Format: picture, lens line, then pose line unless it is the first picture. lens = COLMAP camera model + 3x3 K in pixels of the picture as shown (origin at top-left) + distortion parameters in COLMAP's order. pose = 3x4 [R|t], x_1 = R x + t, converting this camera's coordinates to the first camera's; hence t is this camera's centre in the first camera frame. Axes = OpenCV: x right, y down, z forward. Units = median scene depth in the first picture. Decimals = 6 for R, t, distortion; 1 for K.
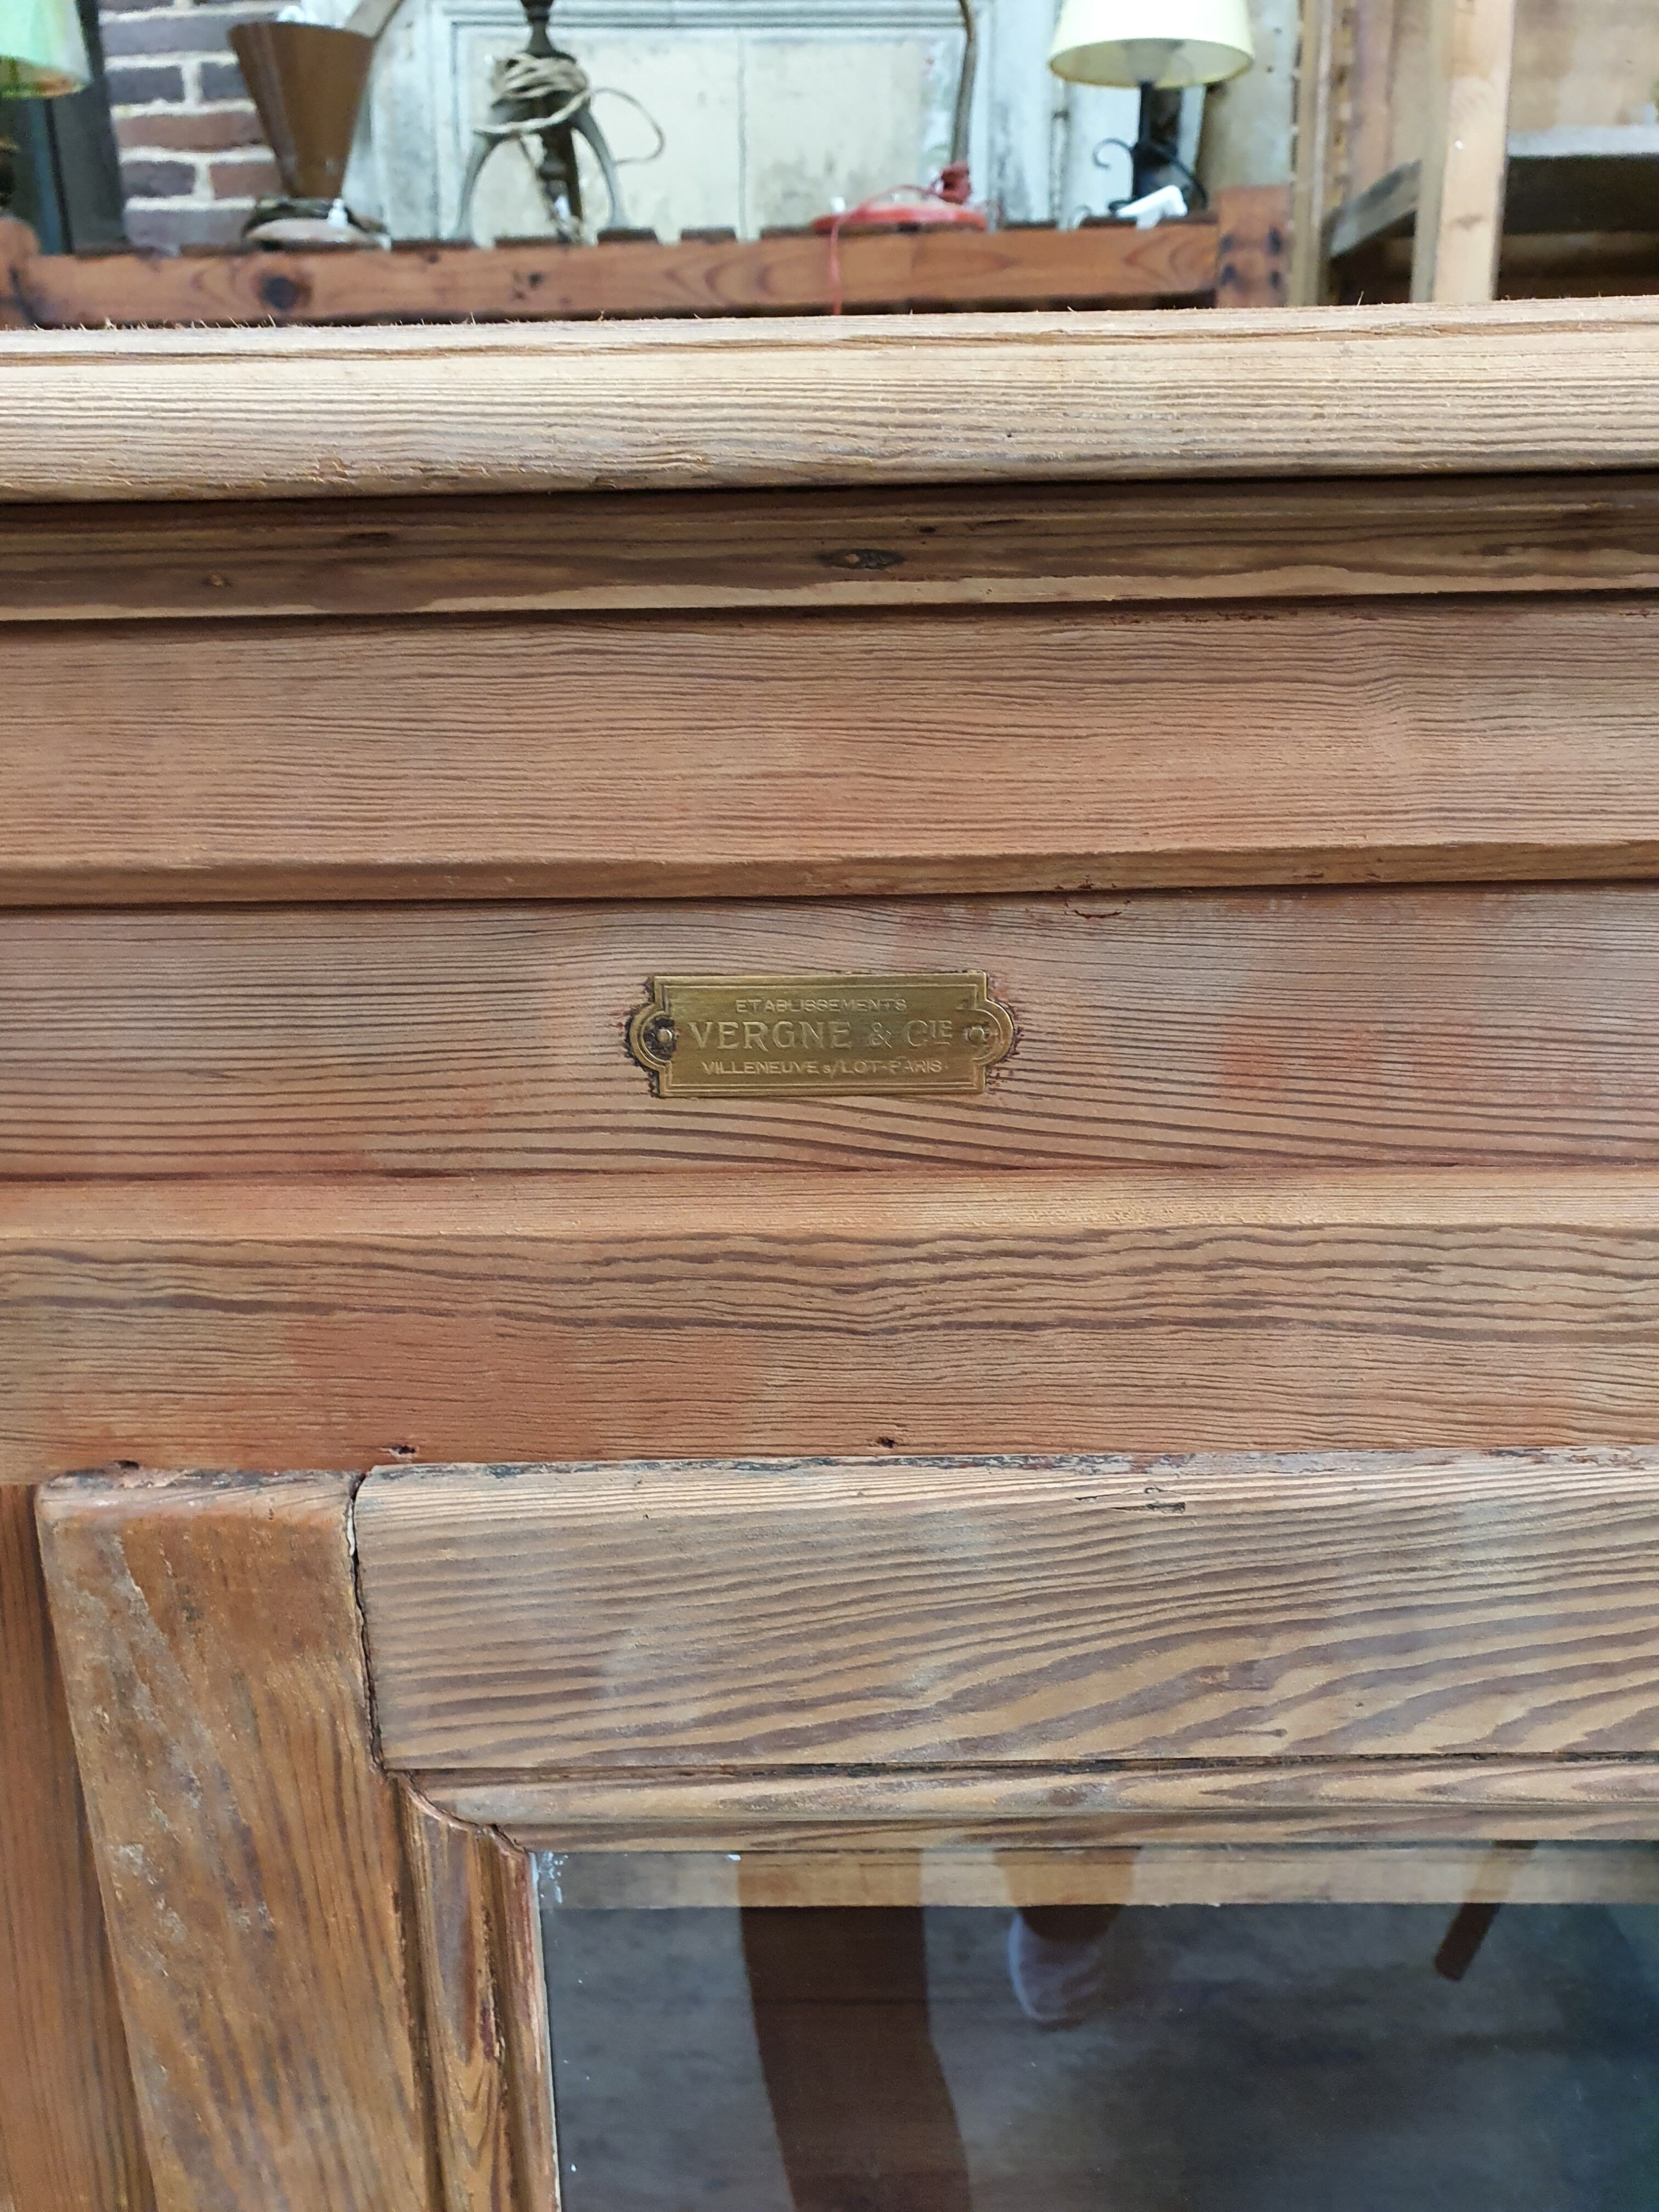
lens RADIAL K [[1680.2, 0, 829.5], [0, 1680.2, 1106.0], [0, 0, 1]] dist [0.041310, -0.051957]
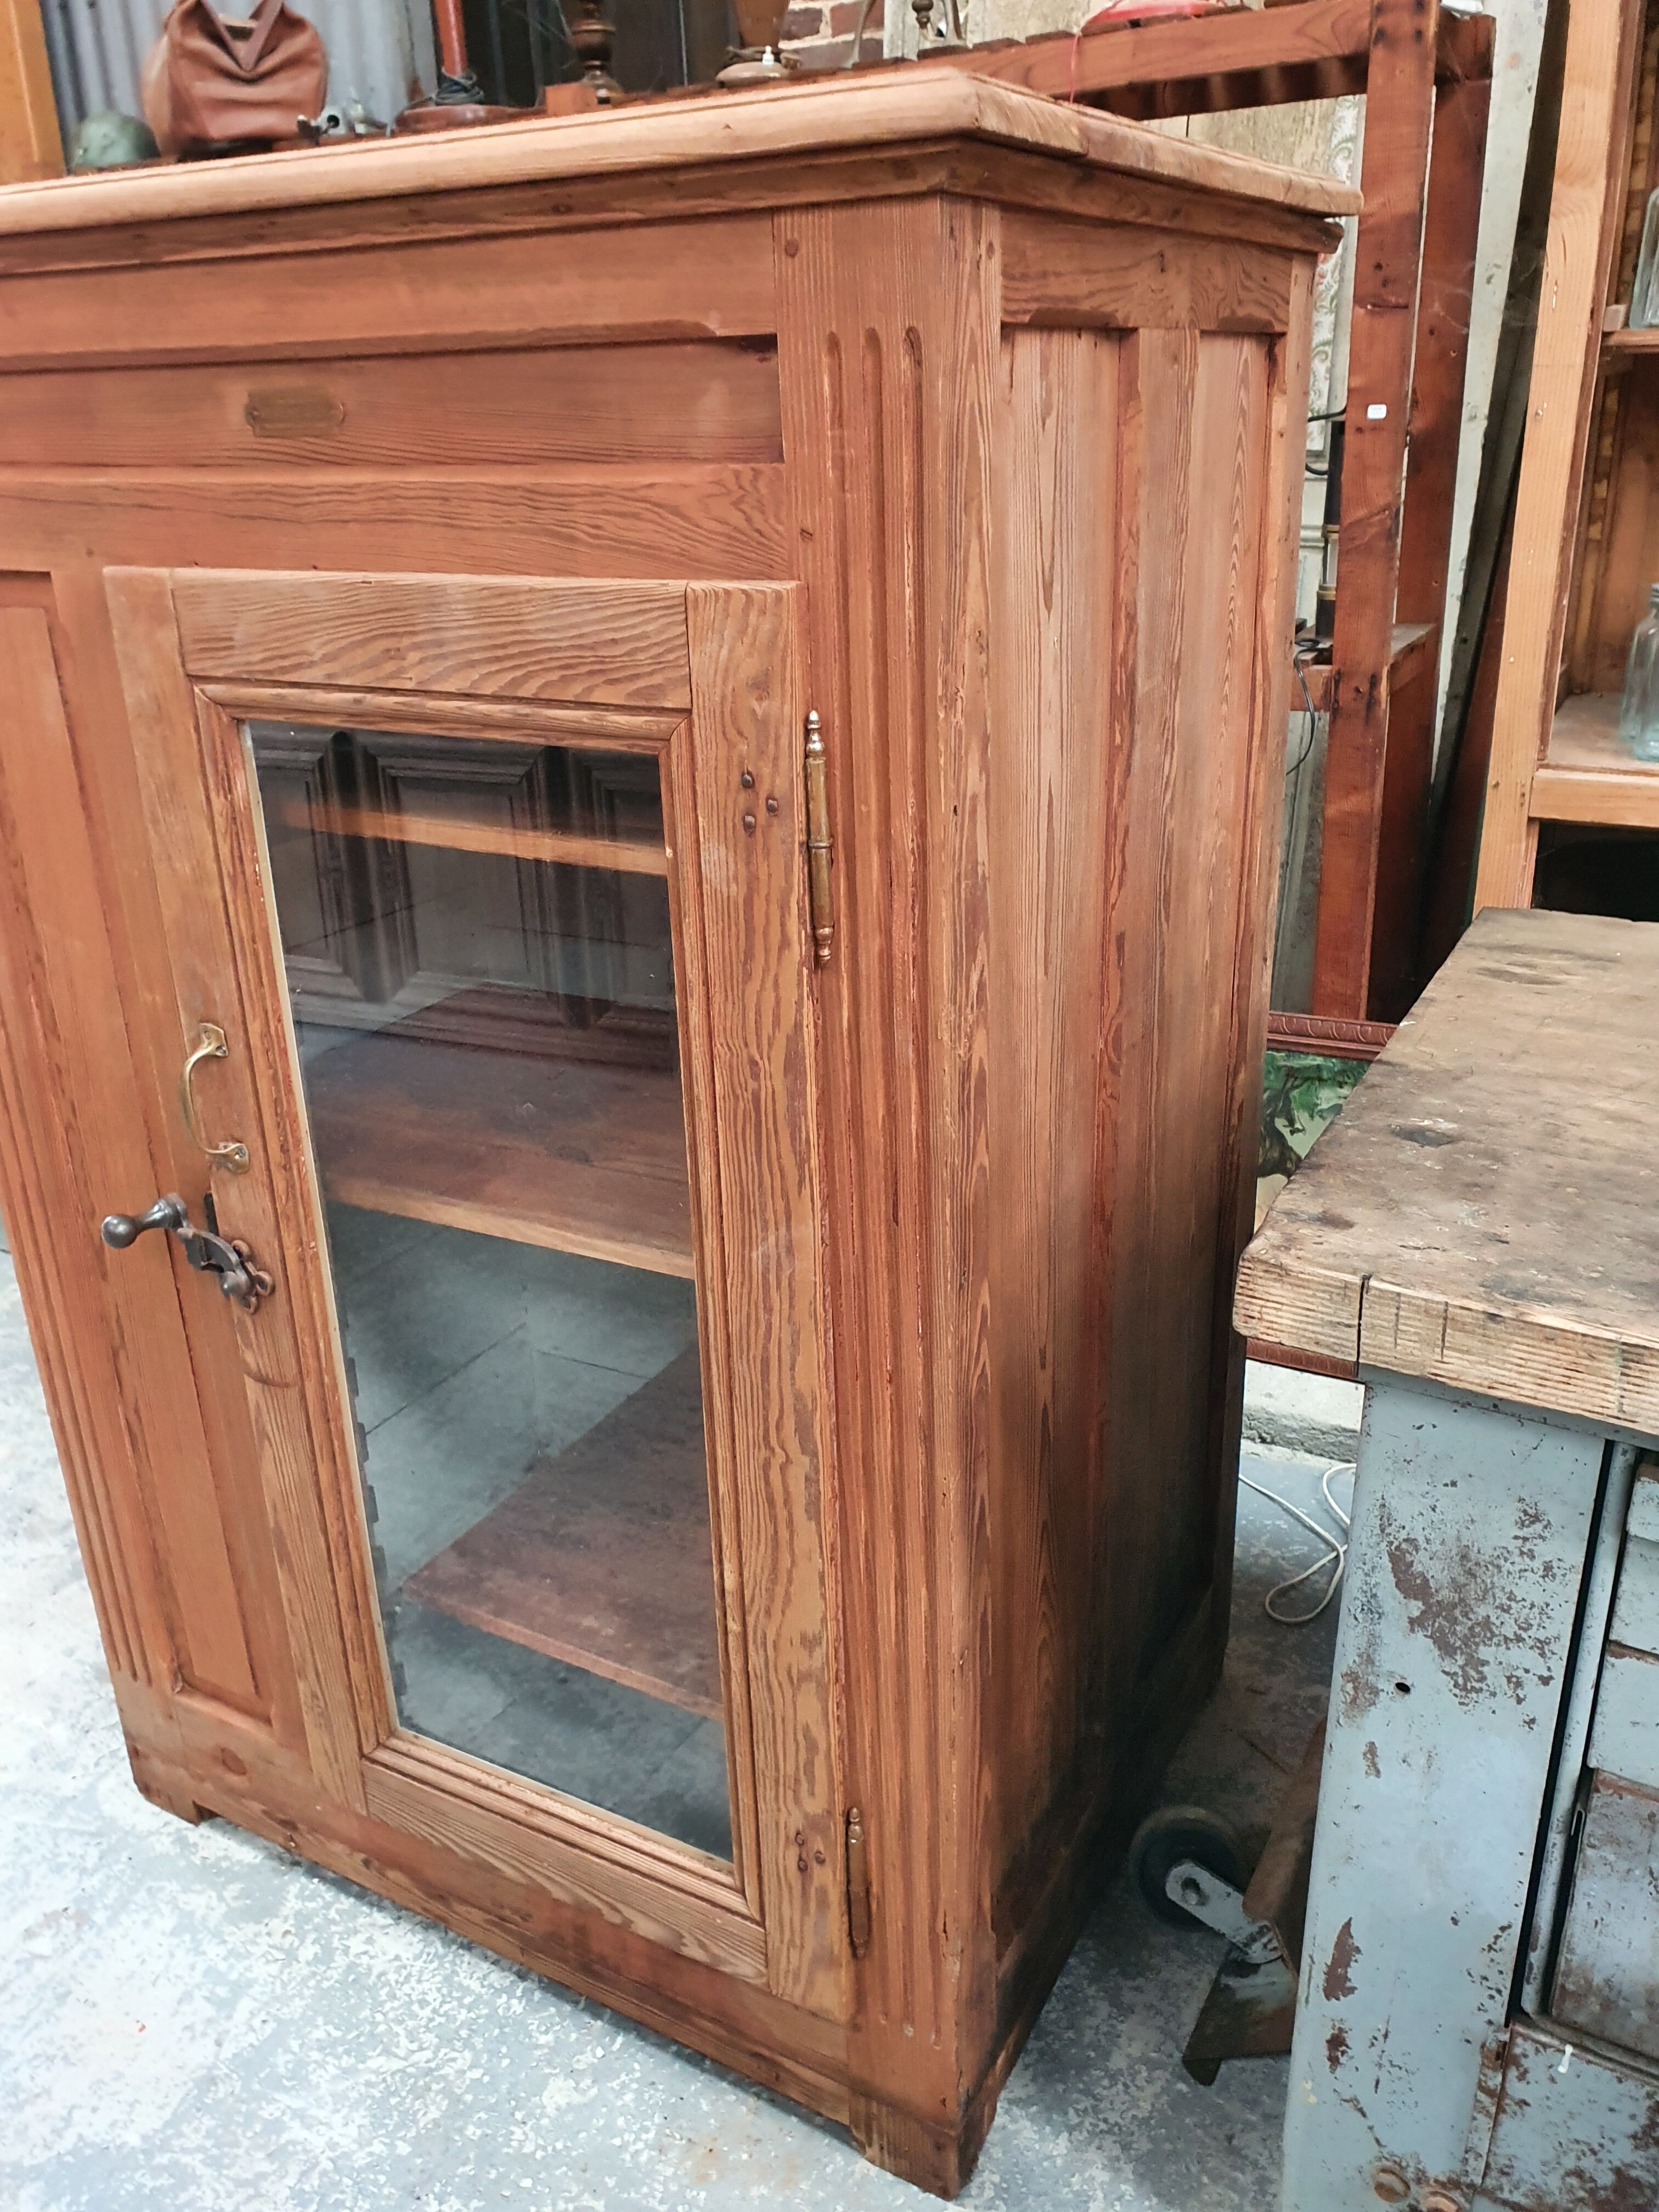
lens RADIAL K [[1680.2, 0, 829.5], [0, 1680.2, 1106.0], [0, 0, 1]] dist [0.041310, -0.051957]
pose [[0.875379, 0.176991, -0.449874, 2.275704], [-0.130344, 0.982519, 0.132918, 0.610172], [0.465535, -0.057715, 0.883146, -1.195430]]
